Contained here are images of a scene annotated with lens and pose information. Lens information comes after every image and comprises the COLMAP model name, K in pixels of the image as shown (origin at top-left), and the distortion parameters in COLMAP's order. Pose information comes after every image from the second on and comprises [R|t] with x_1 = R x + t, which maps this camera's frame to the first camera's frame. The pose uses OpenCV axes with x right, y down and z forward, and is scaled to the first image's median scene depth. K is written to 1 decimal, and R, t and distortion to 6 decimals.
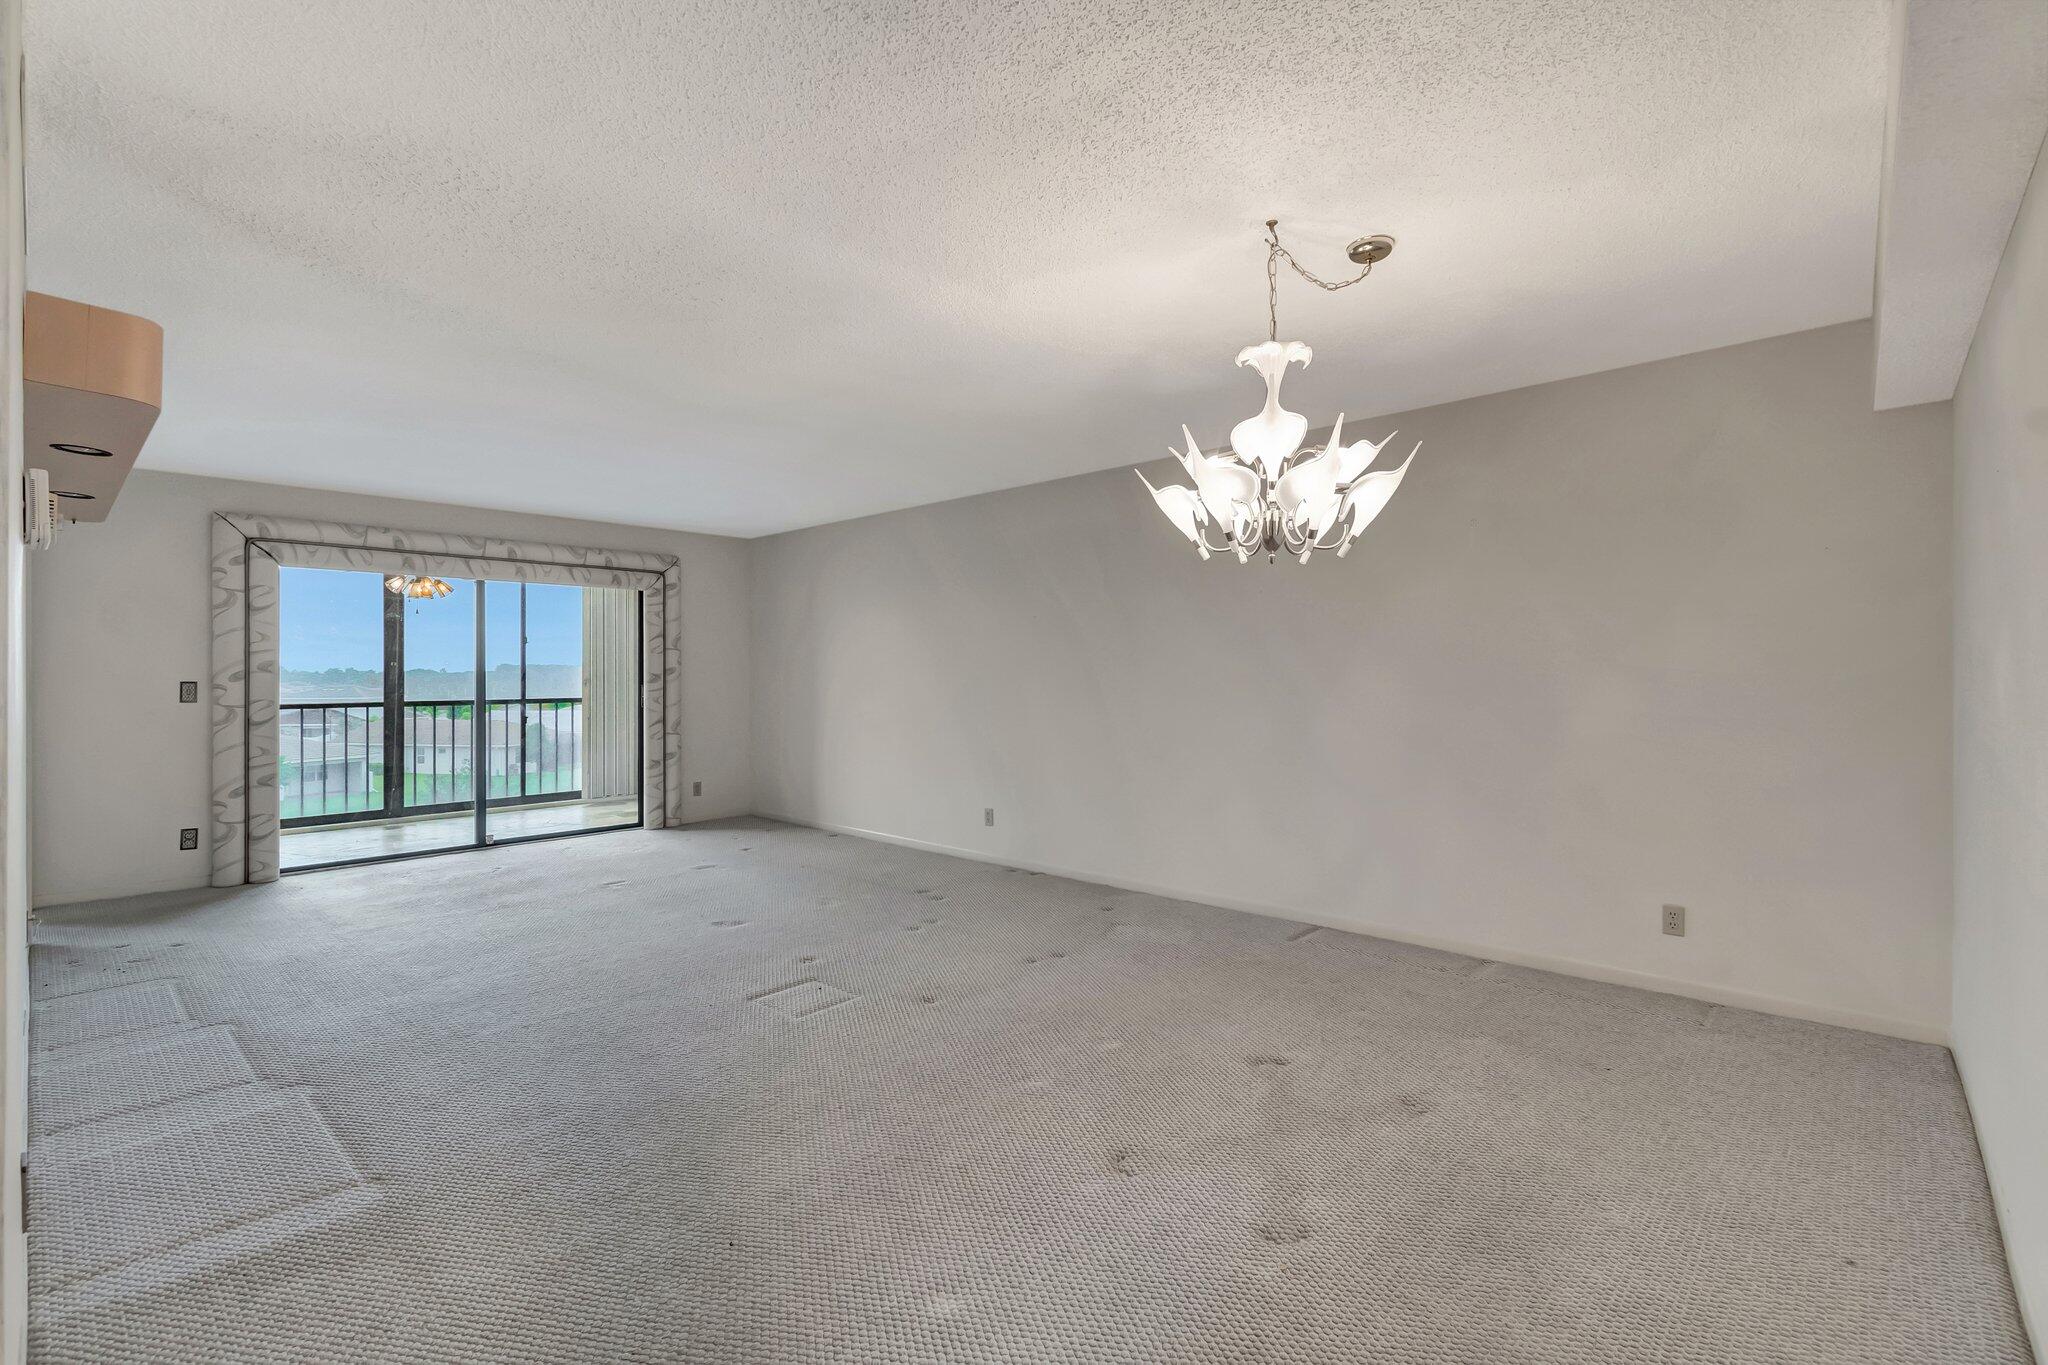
lens RADIAL K [[901.8, 0, 1009.3], [0, 901.8, 680.2], [0, 0, 1]] dist [0.006252, -0.003108]
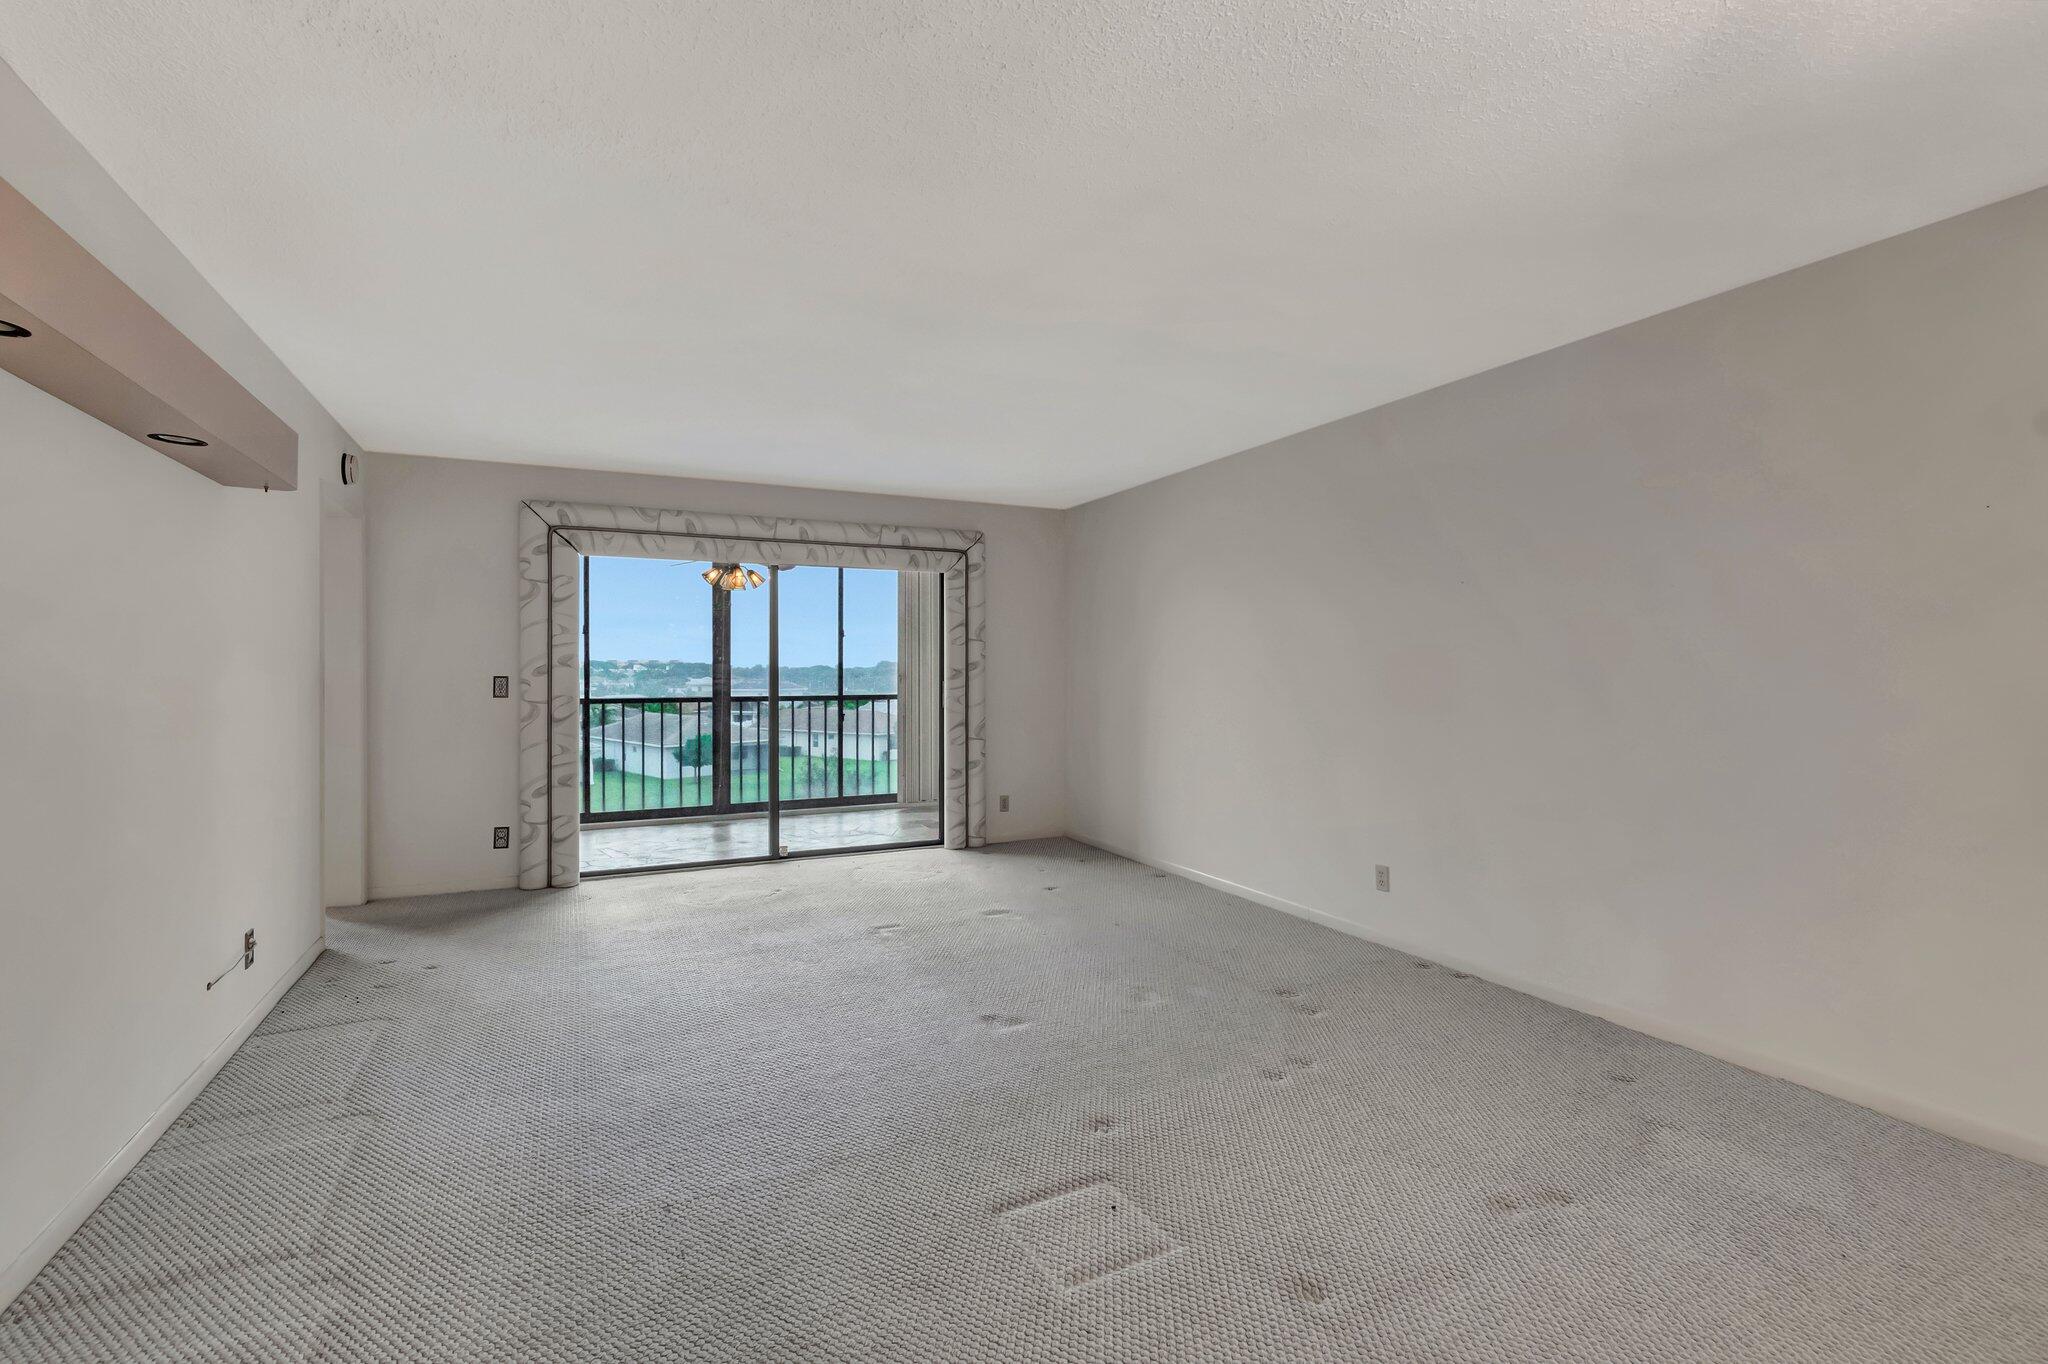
lens RADIAL K [[901.8, 0, 1011.5], [0, 901.8, 674.6], [0, 0, 1]] dist [0.006252, -0.003108]
pose [[0.931514, 0.003363, -0.363691, -0.038035], [-0.004061, 0.999991, -0.001153, -0.001177], [0.363684, 0.002551, 0.931519, 0.273979]]
